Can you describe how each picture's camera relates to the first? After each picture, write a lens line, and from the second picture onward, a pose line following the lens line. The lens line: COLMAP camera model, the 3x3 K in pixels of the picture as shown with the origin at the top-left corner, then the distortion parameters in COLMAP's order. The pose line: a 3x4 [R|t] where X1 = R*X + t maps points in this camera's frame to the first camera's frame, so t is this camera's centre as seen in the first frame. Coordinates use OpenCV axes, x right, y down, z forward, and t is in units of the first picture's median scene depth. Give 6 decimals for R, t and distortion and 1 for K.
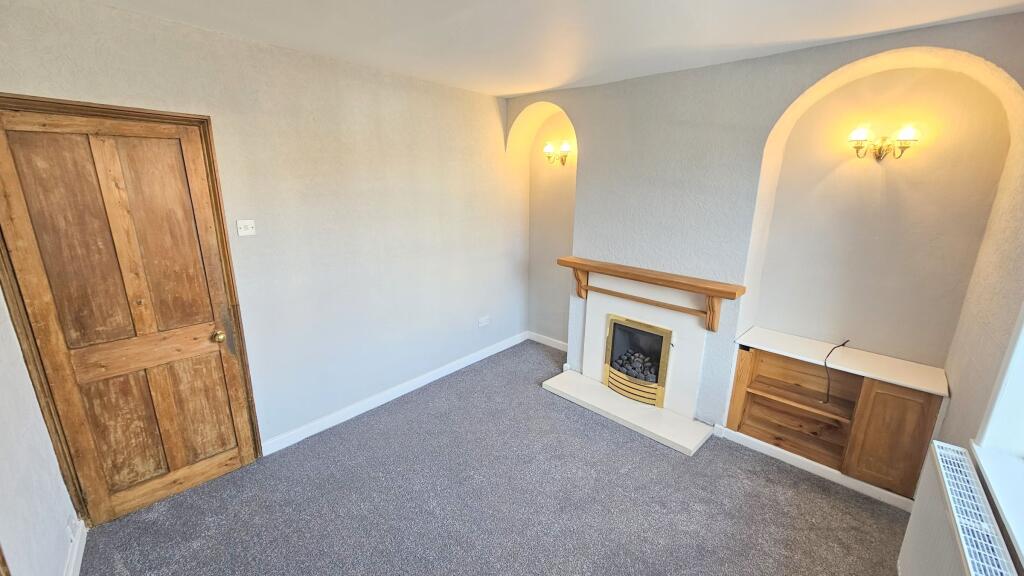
lens RADIAL K [[417.3, 0, 496.7], [0, 417.3, 280.4], [0, 0, 1]] dist [-0.000912, 0.000437]
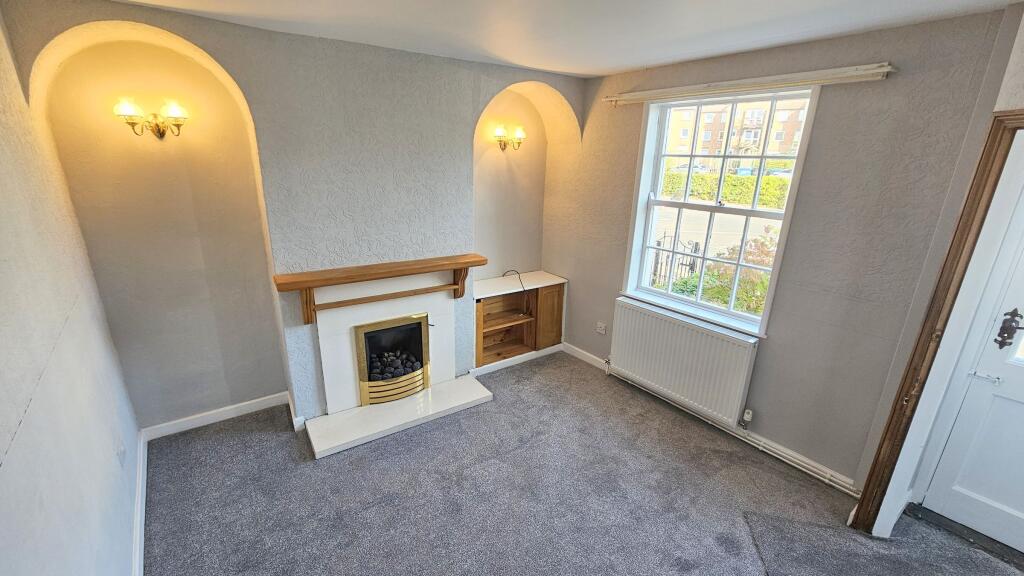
lens RADIAL K [[417.3, 0, 496.5], [0, 417.3, 287.9], [0, 0, 1]] dist [-0.000912, 0.000437]
pose [[0.200432, -0.295435, 0.934101, -0.525601], [0.228011, 0.941334, 0.248798, -0.165216], [-0.952805, 0.163118, 0.256036, 0.589999]]
